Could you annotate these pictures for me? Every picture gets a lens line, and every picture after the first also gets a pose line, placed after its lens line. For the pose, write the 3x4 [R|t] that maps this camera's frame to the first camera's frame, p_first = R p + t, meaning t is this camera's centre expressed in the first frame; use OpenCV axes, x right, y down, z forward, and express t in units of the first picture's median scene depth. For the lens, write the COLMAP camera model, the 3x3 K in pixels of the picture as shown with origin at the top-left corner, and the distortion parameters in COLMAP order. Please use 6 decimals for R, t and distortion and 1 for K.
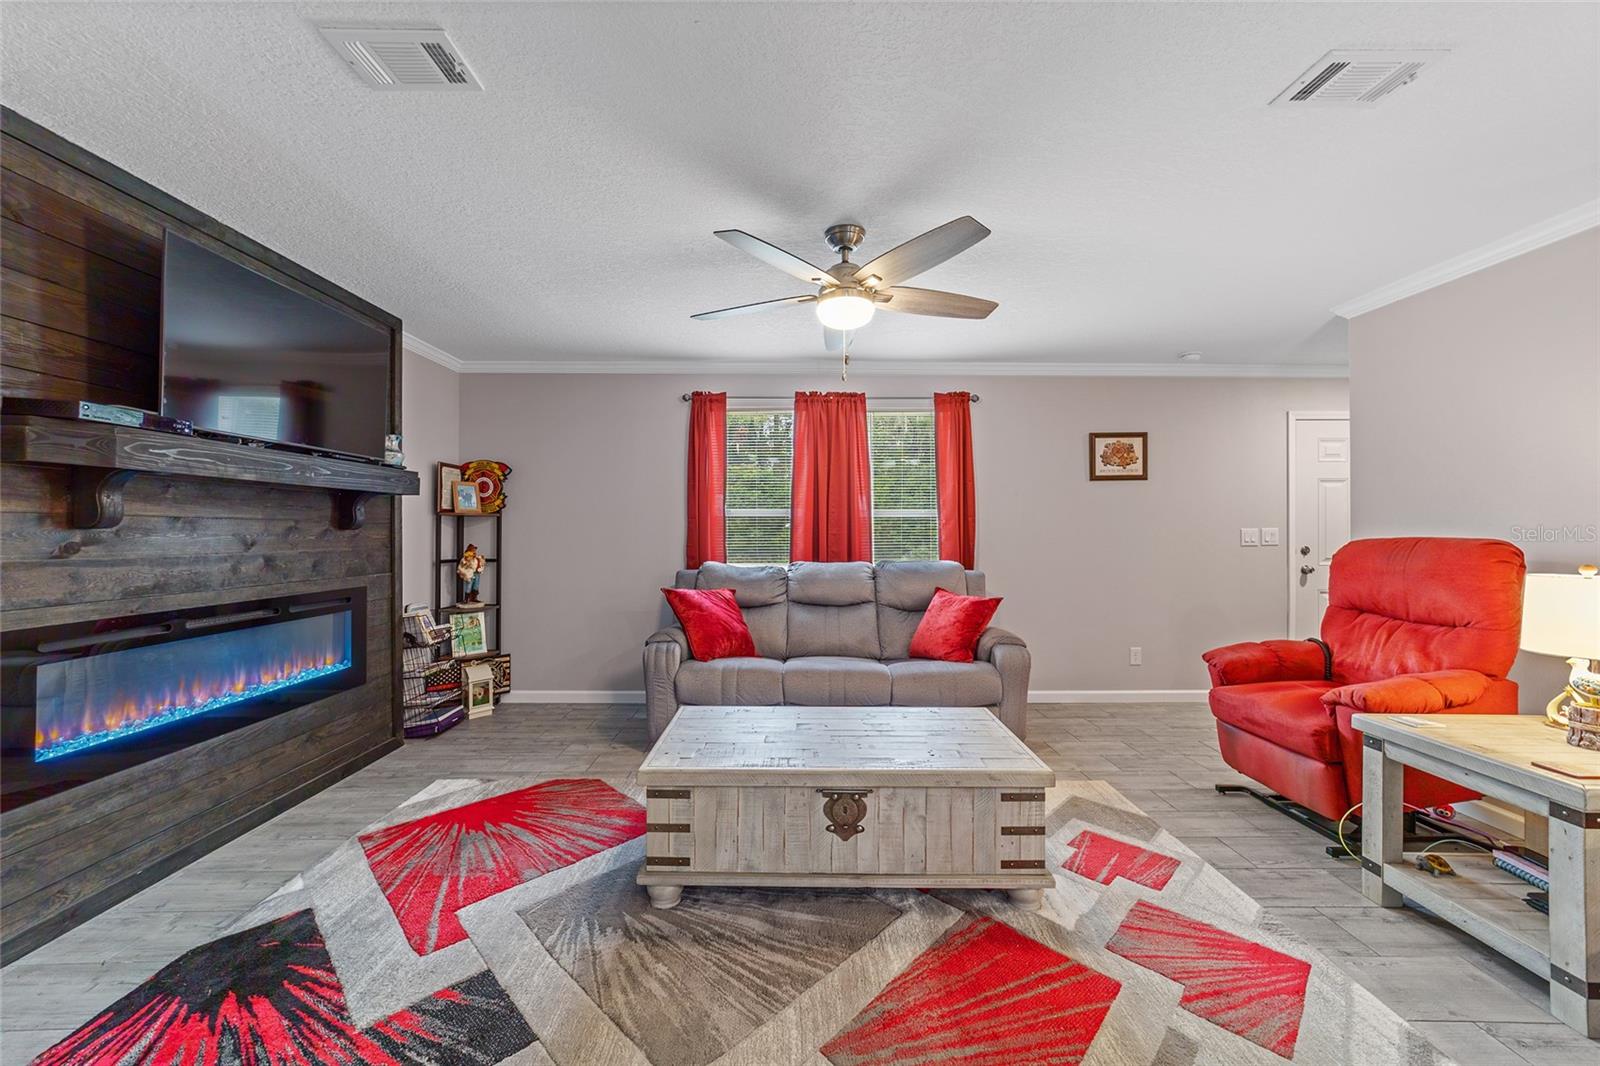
lens RADIAL K [[610.4, 0, 796.9], [0, 610.4, 530.6], [0, 0, 1]] dist [-0.017006, 0.008135]
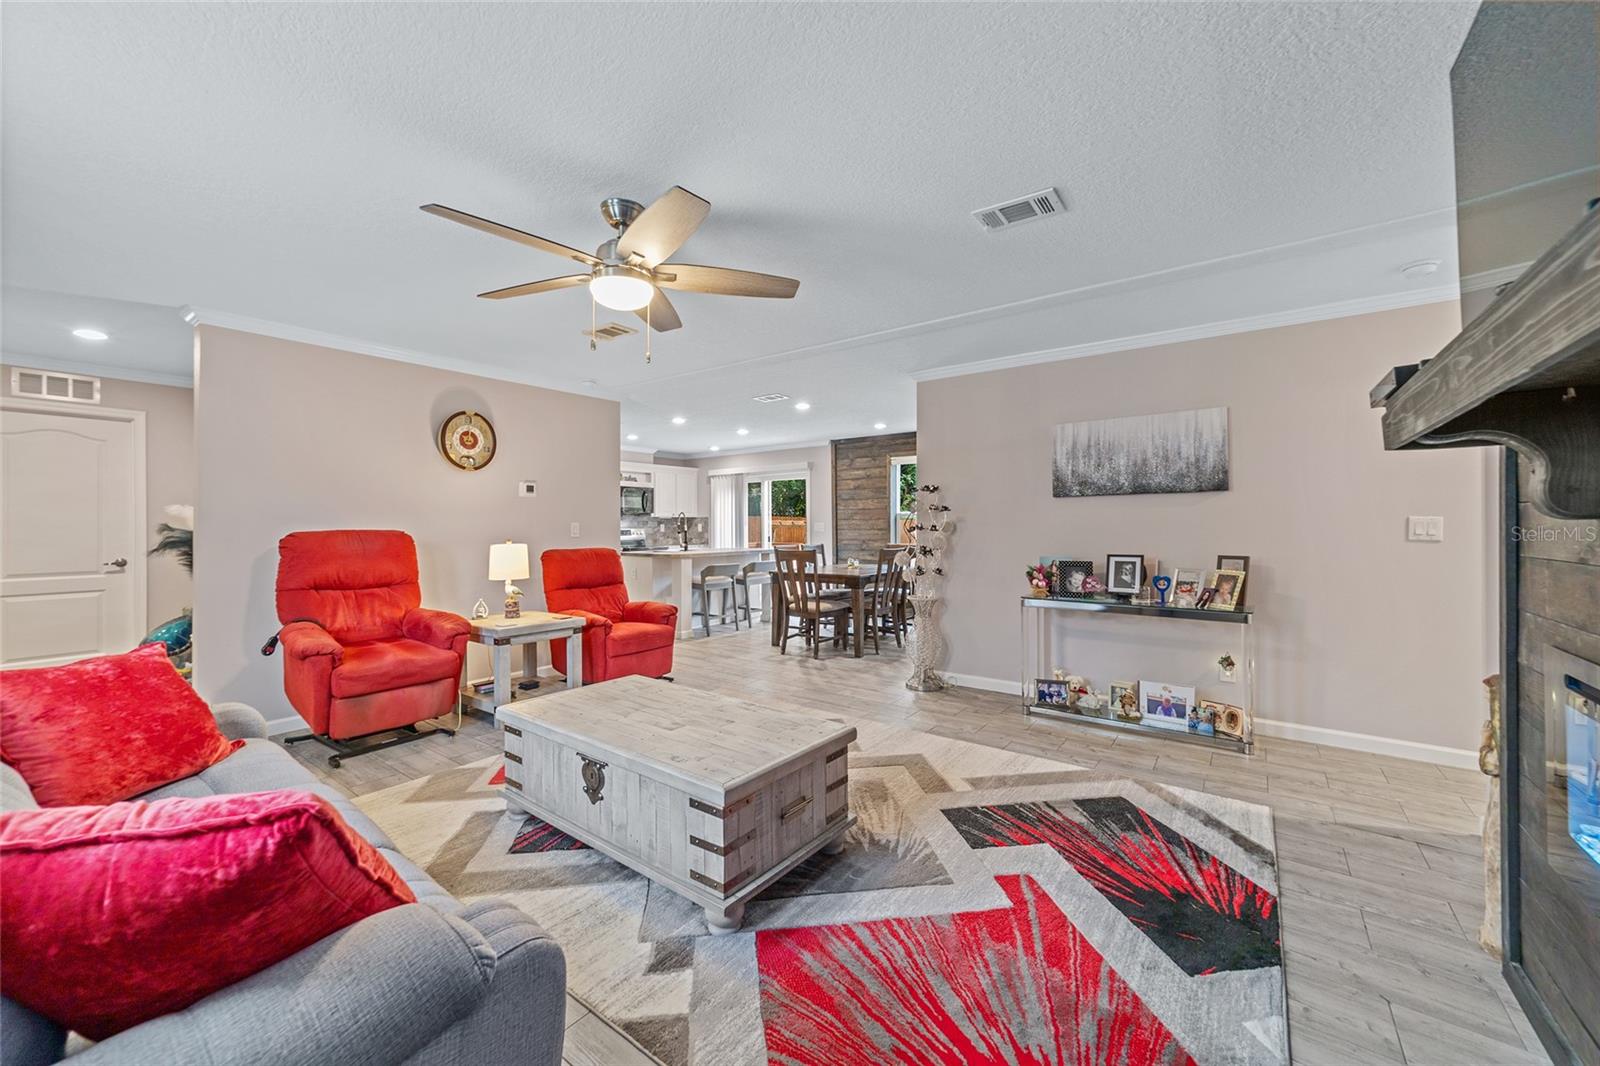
lens RADIAL K [[610.4, 0, 796.9], [0, 610.4, 530.6], [0, 0, 1]] dist [-0.017006, 0.008135]
pose [[-0.791206, -0.001108, 0.611548, -0.925118], [-0.002014, 0.999998, -0.000794, 0.016744], [-0.611546, -0.001860, -0.791207, 2.085499]]
